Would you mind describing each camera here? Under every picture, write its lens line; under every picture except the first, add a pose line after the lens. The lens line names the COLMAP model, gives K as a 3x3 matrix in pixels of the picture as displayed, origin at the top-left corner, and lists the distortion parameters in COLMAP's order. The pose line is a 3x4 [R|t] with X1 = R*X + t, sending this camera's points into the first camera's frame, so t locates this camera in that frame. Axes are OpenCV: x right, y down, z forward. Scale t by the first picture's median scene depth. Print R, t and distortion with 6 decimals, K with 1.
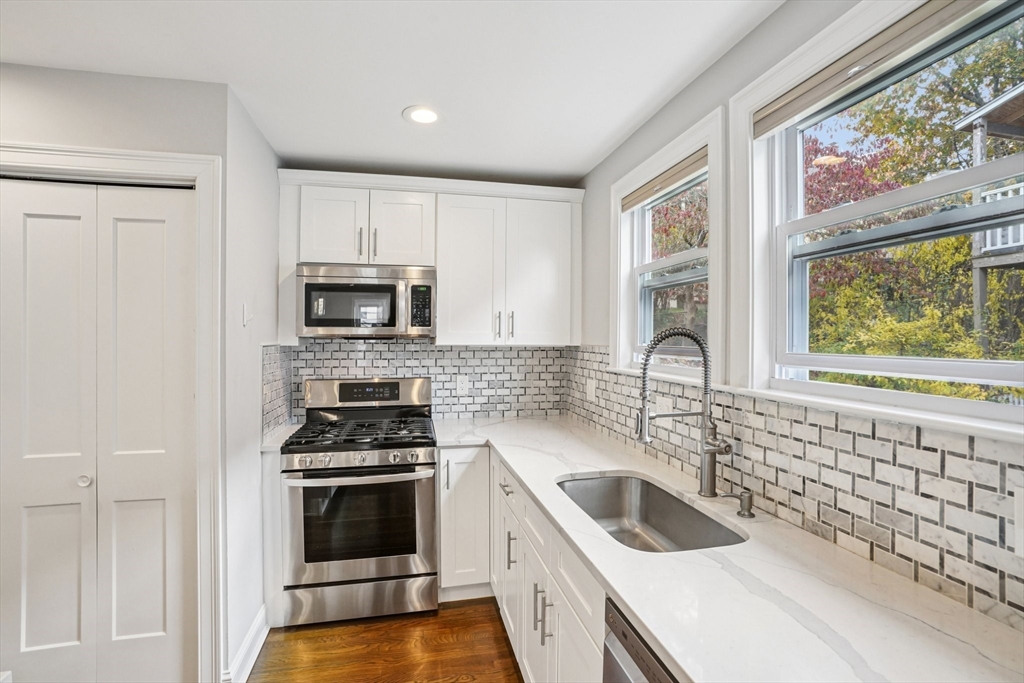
lens RADIAL K [[479.7, 0, 510.3], [0, 479.7, 332.2], [0, 0, 1]] dist [-0.070860, 0.026412]
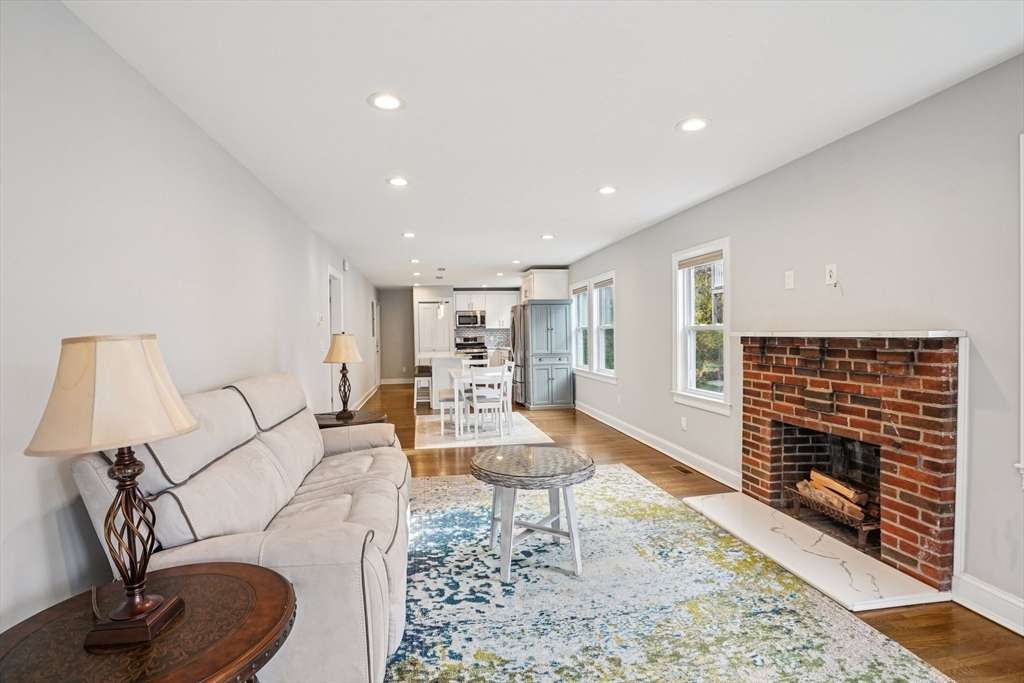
lens RADIAL K [[485.8, 0, 501.9], [0, 485.8, 336.2], [0, 0, 1]] dist [-0.087558, 0.045135]
pose [[0.998318, -0.019259, -0.054676, 0.272658], [0.020262, 0.999635, 0.017846, 0.023772], [0.054312, -0.018924, 0.998345, -3.952486]]
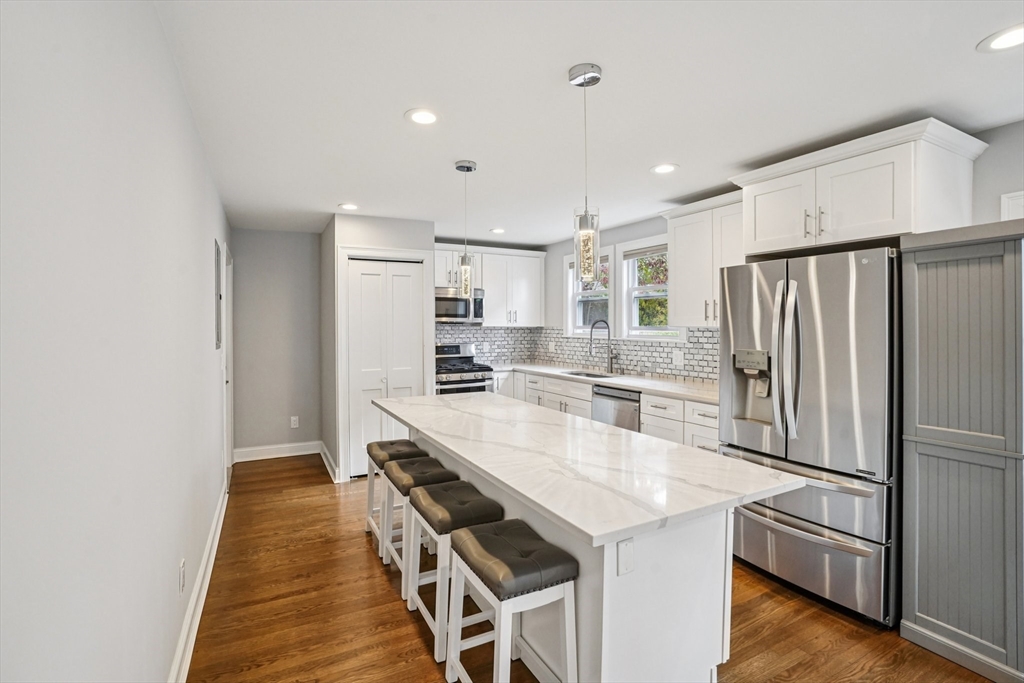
lens RADIAL K [[483.7, 0, 506.7], [0, 483.7, 326.3], [0, 0, 1]] dist [-0.070524, 0.023930]
pose [[0.965366, -0.004896, 0.260853, -0.676989], [0.001241, 0.999899, 0.014174, -0.004098], [-0.260896, -0.013359, 0.965275, -1.198599]]
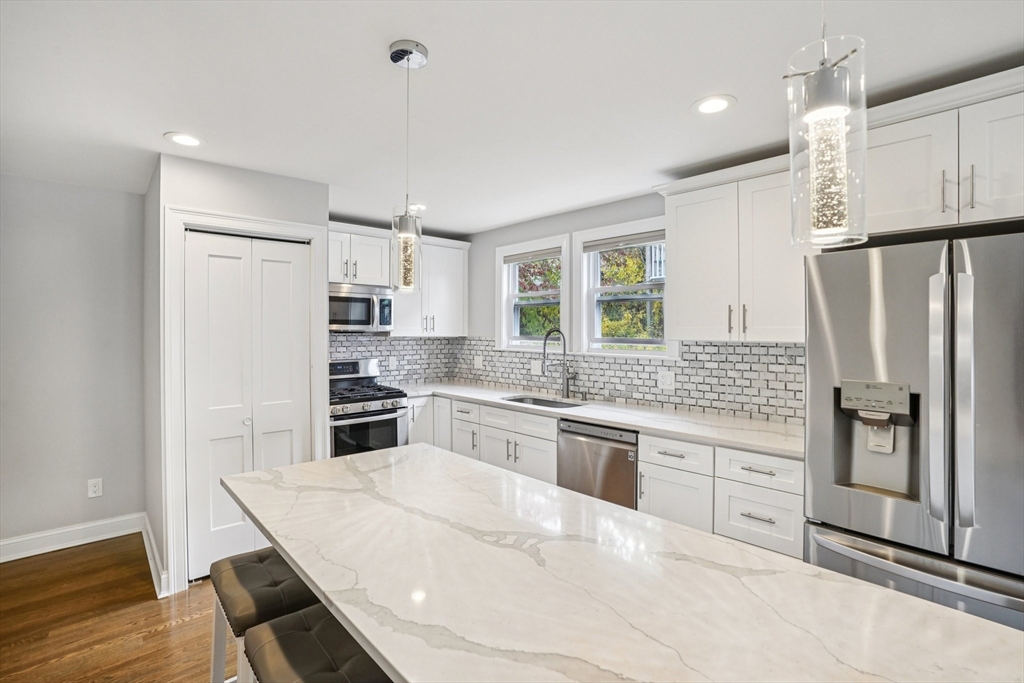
lens RADIAL K [[479.7, 0, 510.3], [0, 479.7, 332.2], [0, 0, 1]] dist [-0.070860, 0.026412]
pose [[0.868954, -0.002606, 0.494887, -0.658824], [-0.005277, 0.999880, 0.014532, -0.014223], [-0.494866, -0.015239, 0.868836, -0.624502]]
